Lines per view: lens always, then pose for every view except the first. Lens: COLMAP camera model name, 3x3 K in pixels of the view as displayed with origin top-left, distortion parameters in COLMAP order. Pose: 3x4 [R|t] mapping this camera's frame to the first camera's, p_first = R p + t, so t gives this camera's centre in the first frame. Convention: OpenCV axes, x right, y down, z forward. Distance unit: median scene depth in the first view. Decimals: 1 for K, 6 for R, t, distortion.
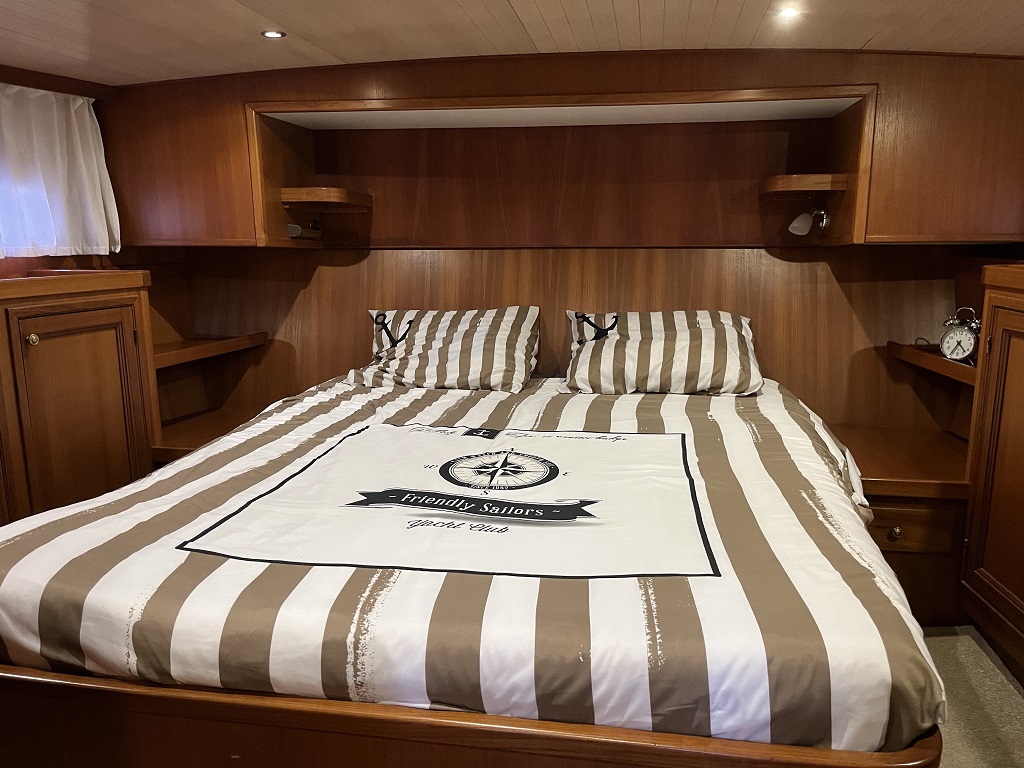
lens RADIAL K [[779.4, 0, 490.0], [0, 779.4, 379.9], [0, 0, 1]] dist [0.038365, -0.056662]
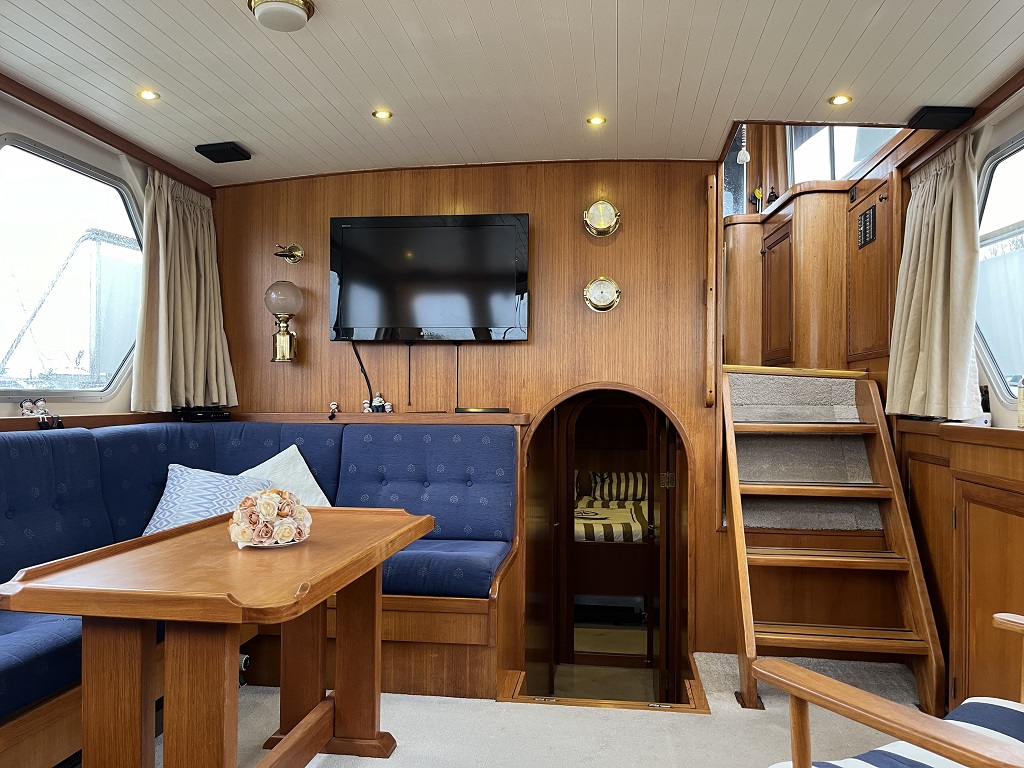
lens RADIAL K [[779.4, 0, 511.2], [0, 779.4, 377.1], [0, 0, 1]] dist [0.038365, -0.056662]
pose [[0.997559, 0.018268, 0.067402, -0.397706], [-0.003782, 0.977895, -0.209064, 0.172956], [-0.069732, 0.208299, 0.975576, -1.858911]]
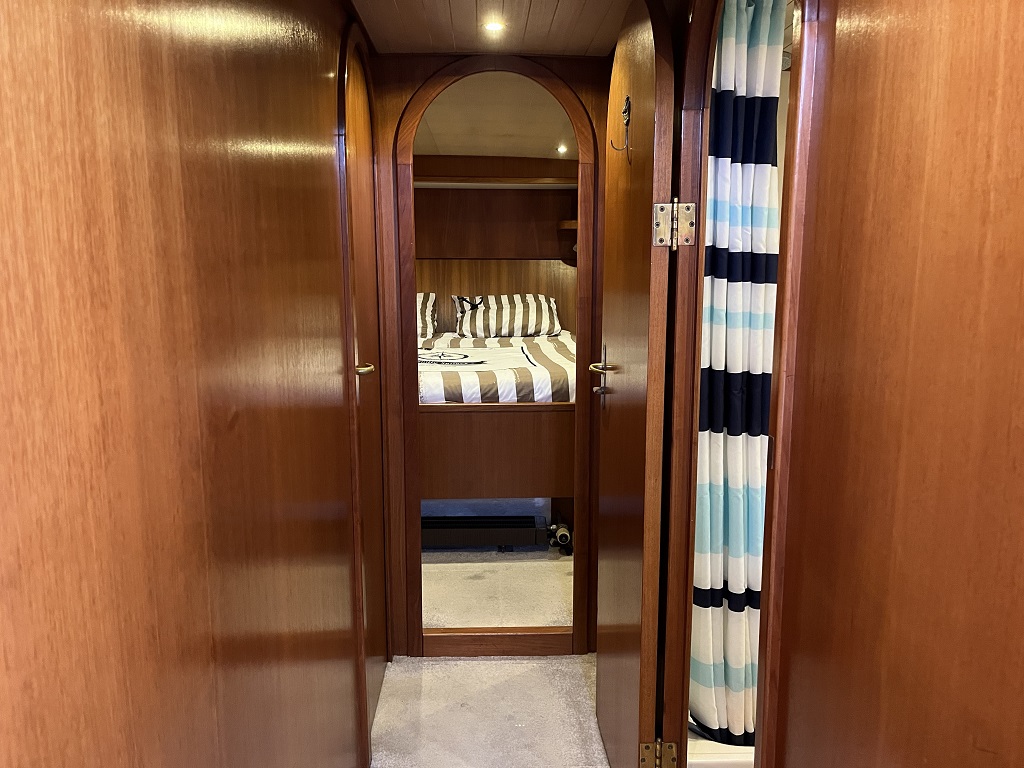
lens RADIAL K [[779.4, 0, 512.9], [0, 779.4, 383.8], [0, 0, 1]] dist [0.038365, -0.056662]
pose [[0.971066, -0.030884, 0.236807, -0.205153], [0.035876, 0.999215, -0.016802, 0.154878], [-0.236103, 0.024812, 0.971411, -0.764583]]
